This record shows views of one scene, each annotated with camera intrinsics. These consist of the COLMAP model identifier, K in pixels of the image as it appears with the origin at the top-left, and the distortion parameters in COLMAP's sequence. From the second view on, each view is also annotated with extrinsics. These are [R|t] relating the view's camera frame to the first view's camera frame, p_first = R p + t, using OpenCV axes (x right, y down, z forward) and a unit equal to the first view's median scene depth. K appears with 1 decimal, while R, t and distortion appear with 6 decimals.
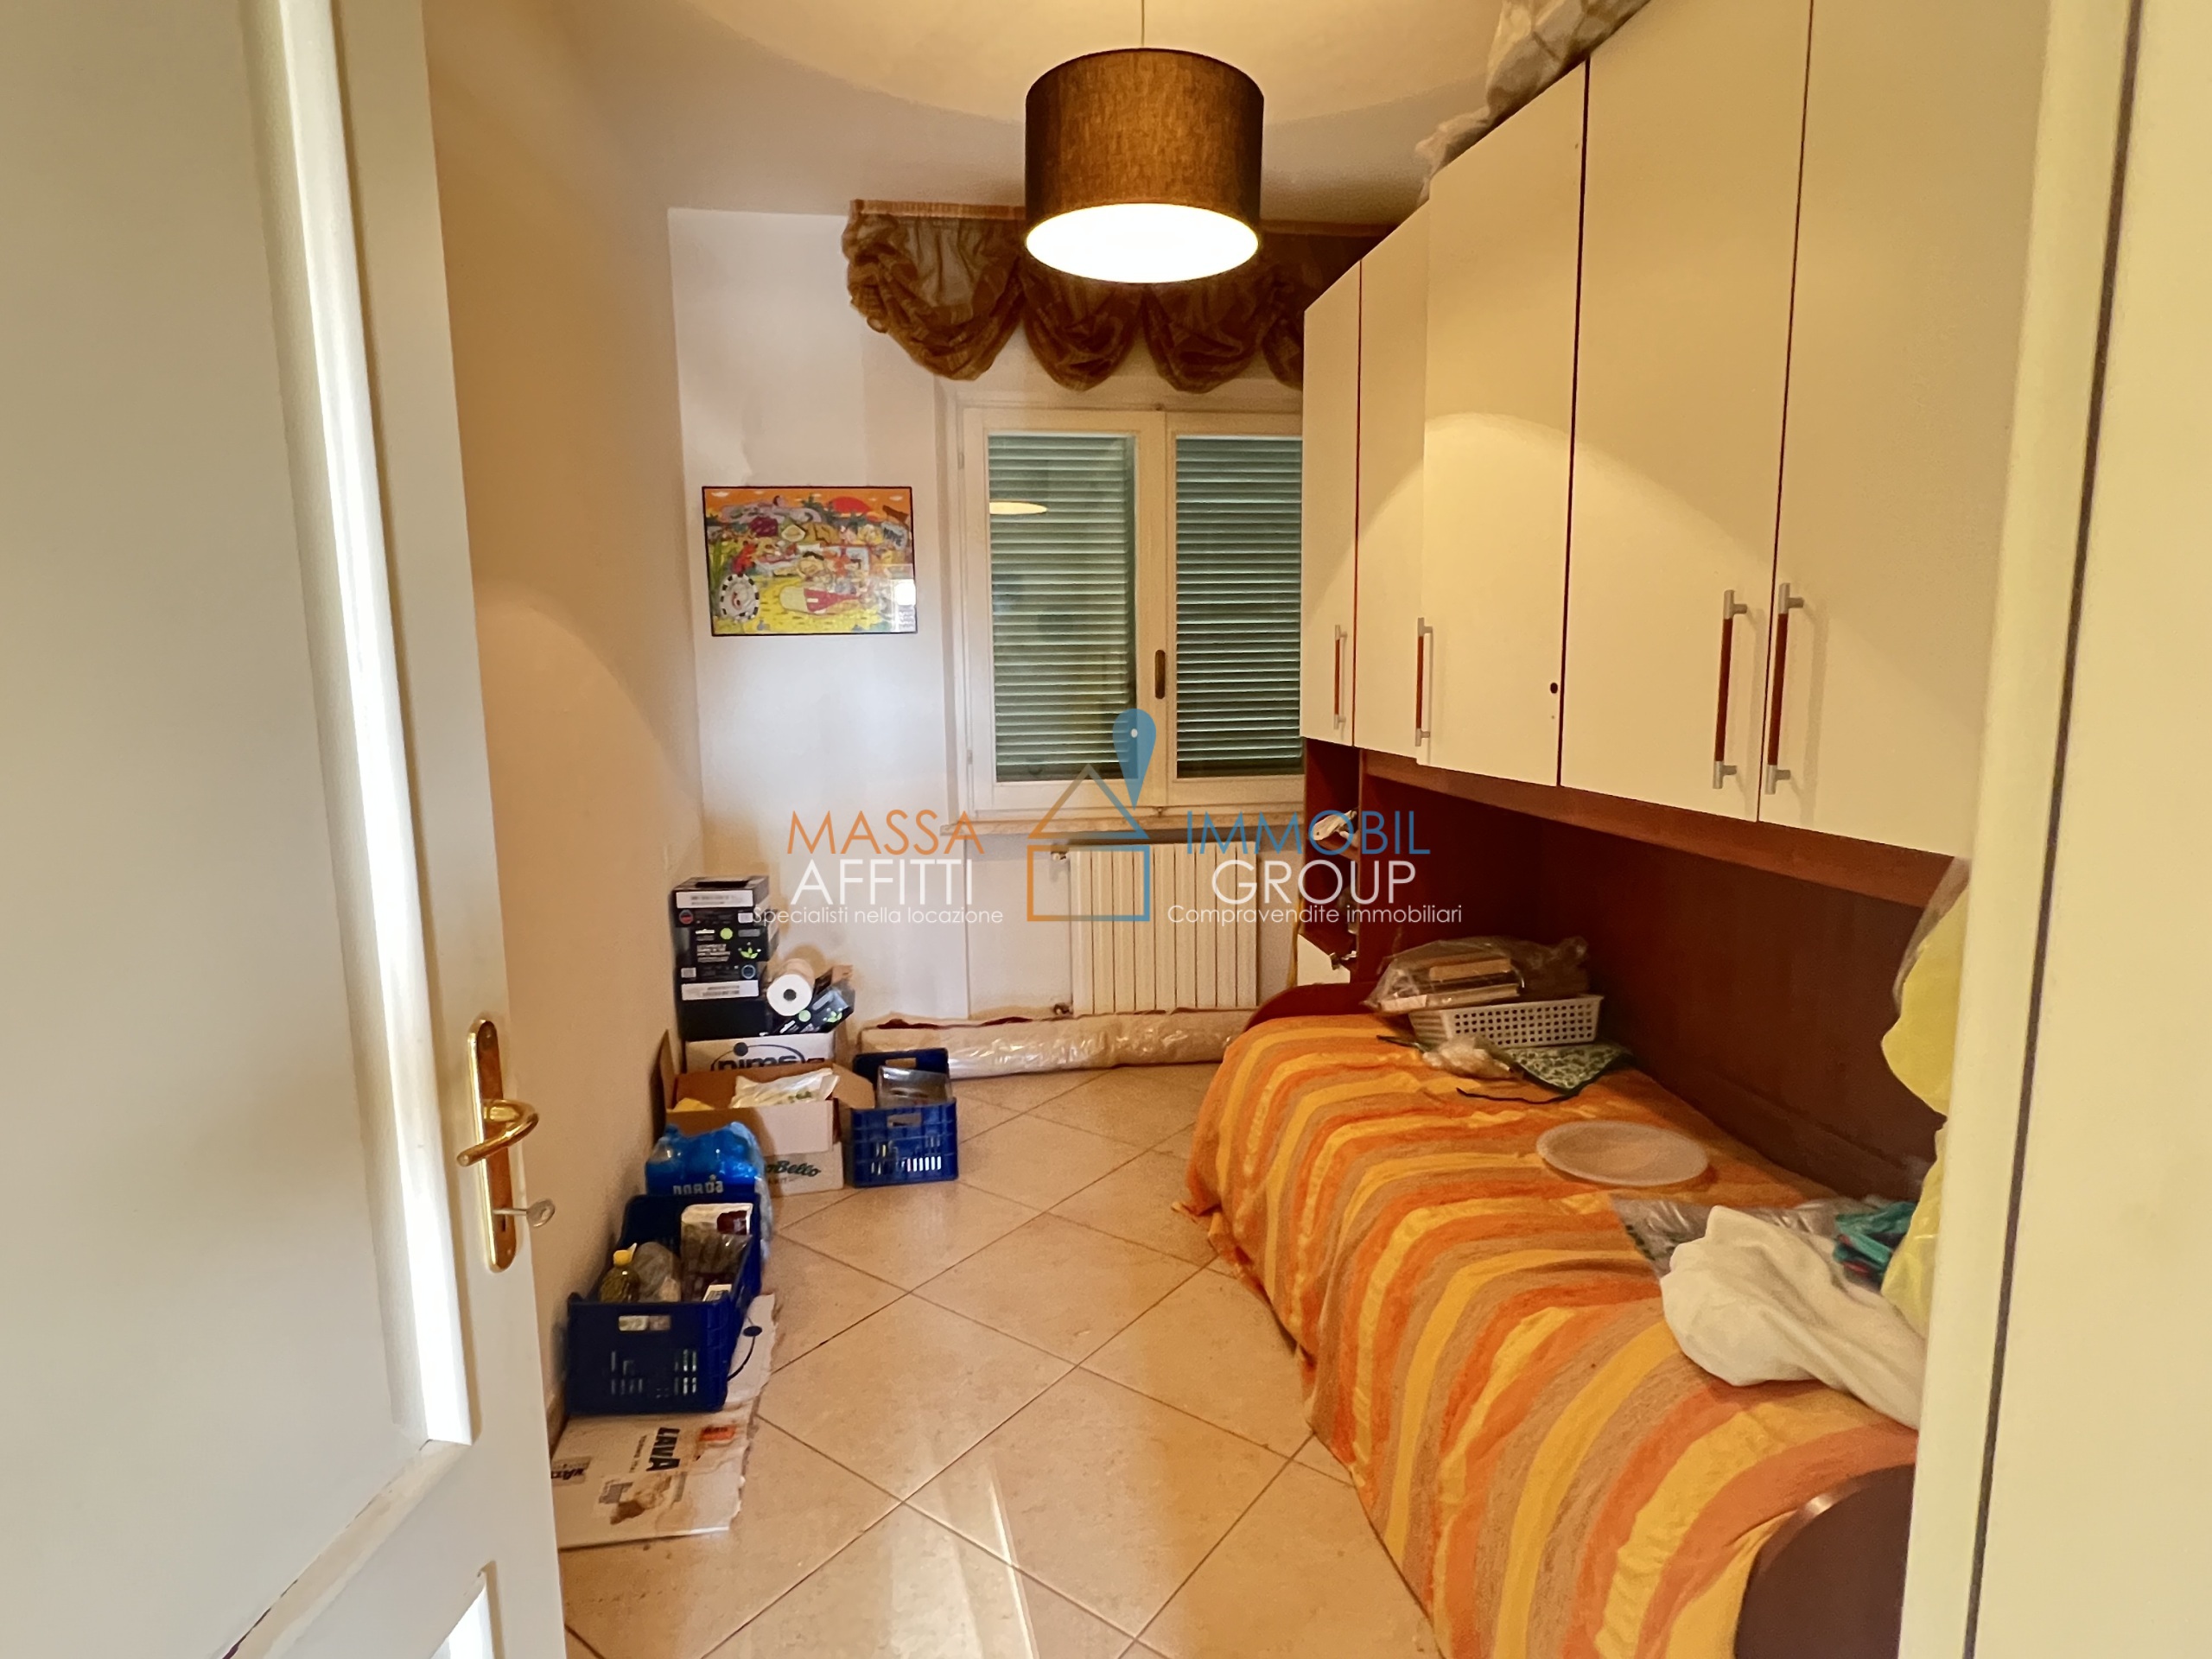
lens RADIAL K [[1182.0, 0, 1100.9], [0, 1182.0, 834.6], [0, 0, 1]] dist [-0.002777, 0.001210]
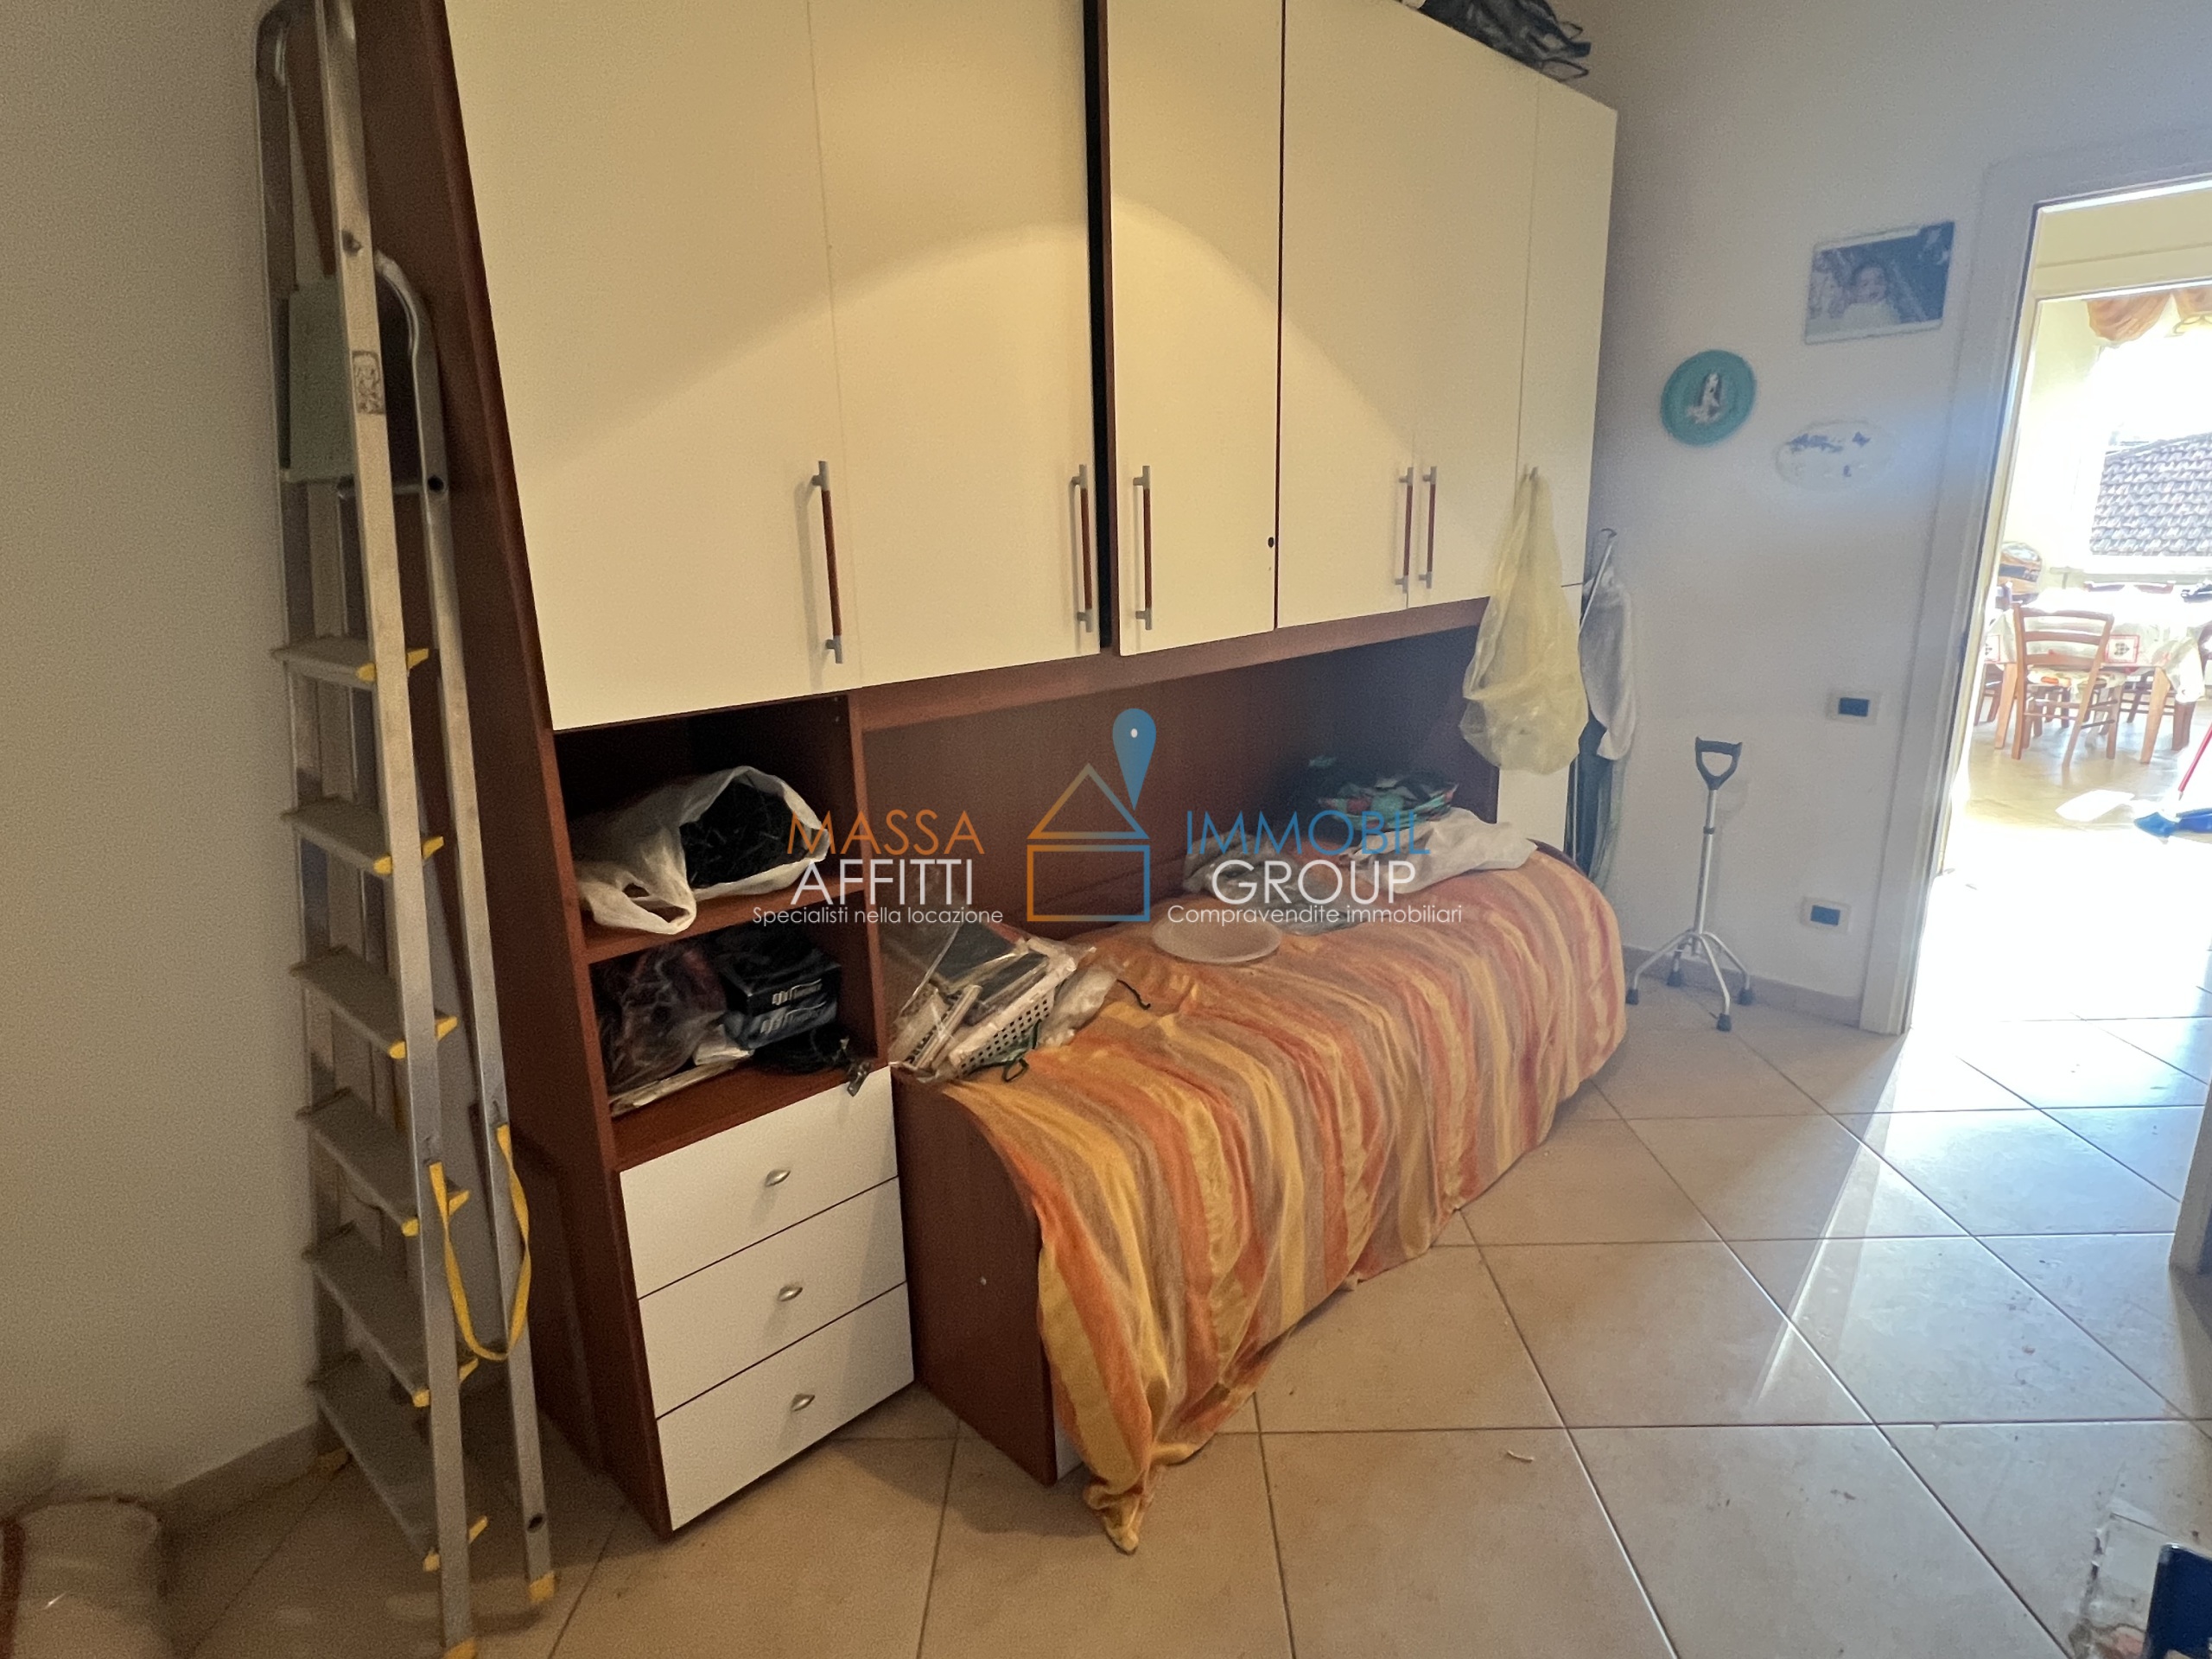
lens RADIAL K [[1182.0, 0, 1100.9], [0, 1182.0, 834.6], [0, 0, 1]] dist [-0.002777, 0.001210]
pose [[-0.584207, -0.184845, 0.790275, -0.461204], [0.147883, 0.933174, 0.327592, -0.260616], [-0.798018, 0.308250, -0.517831, 1.829359]]
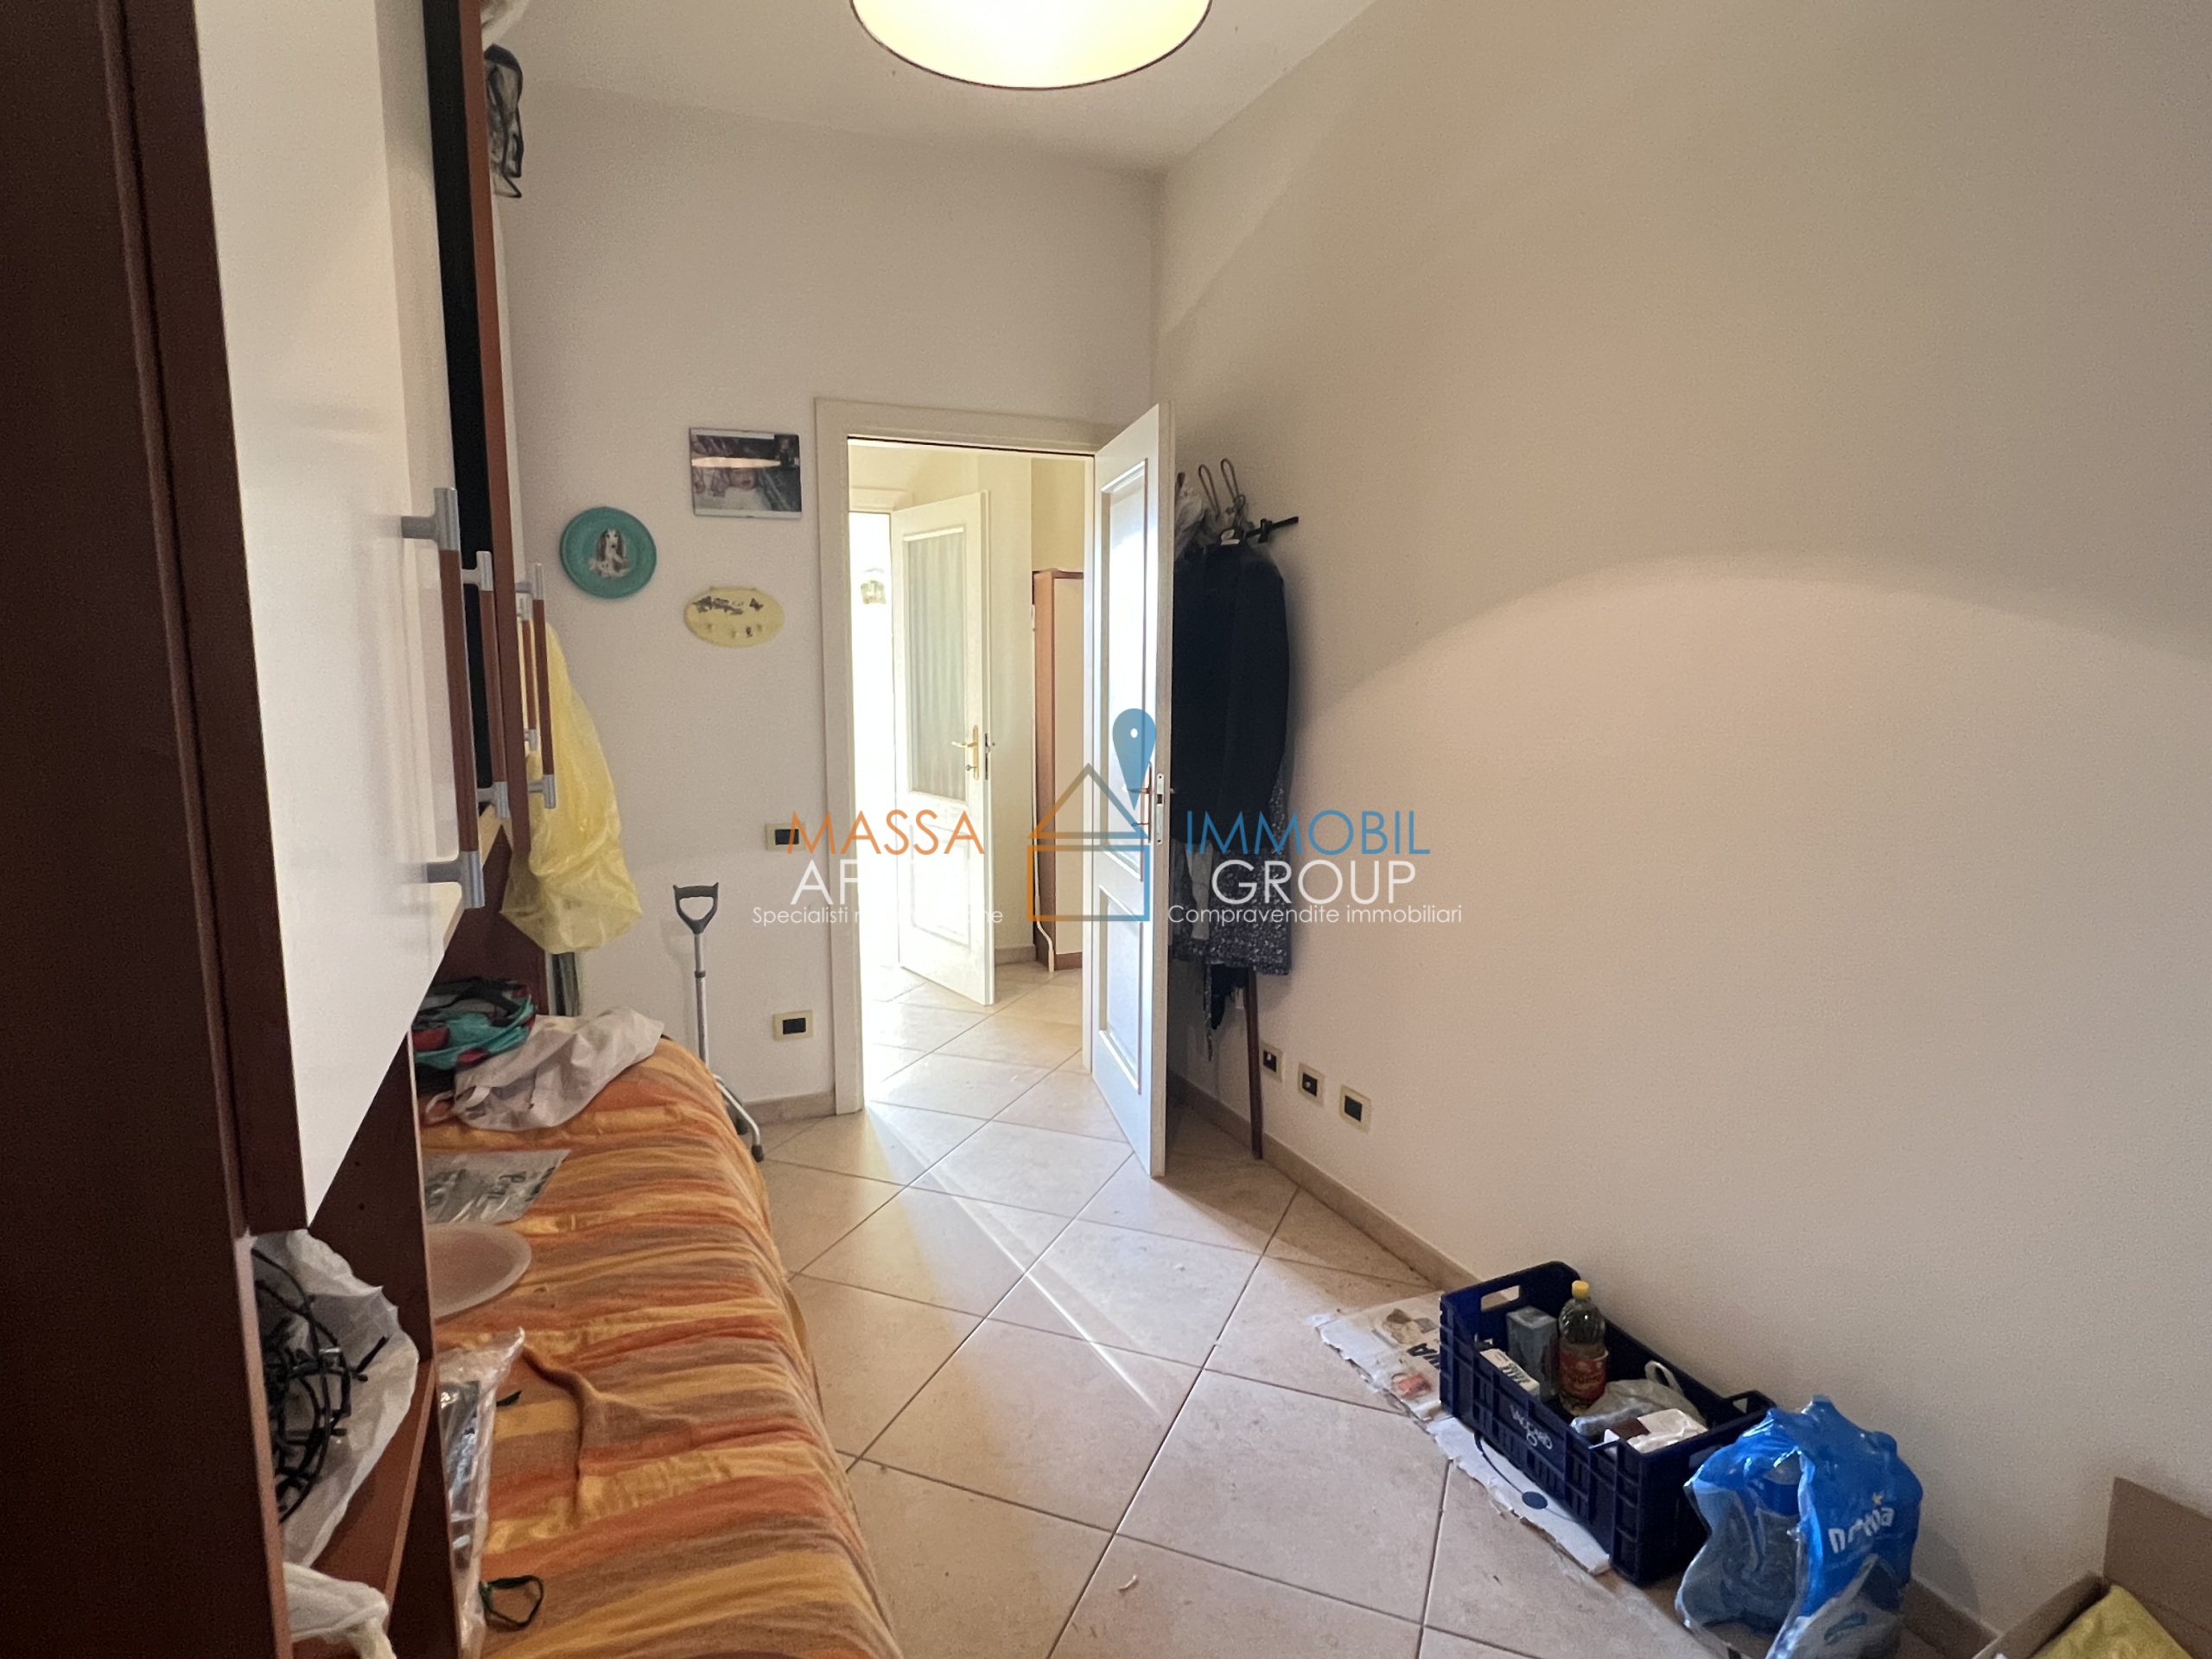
lens RADIAL K [[1182.0, 0, 1100.9], [0, 1182.0, 834.6], [0, 0, 1]] dist [-0.002777, 0.001210]
pose [[-0.968091, 0.043851, -0.246733, 0.197385], [-0.028063, 0.959409, 0.280620, -0.268854], [0.249023, 0.278590, -0.927564, 1.918562]]
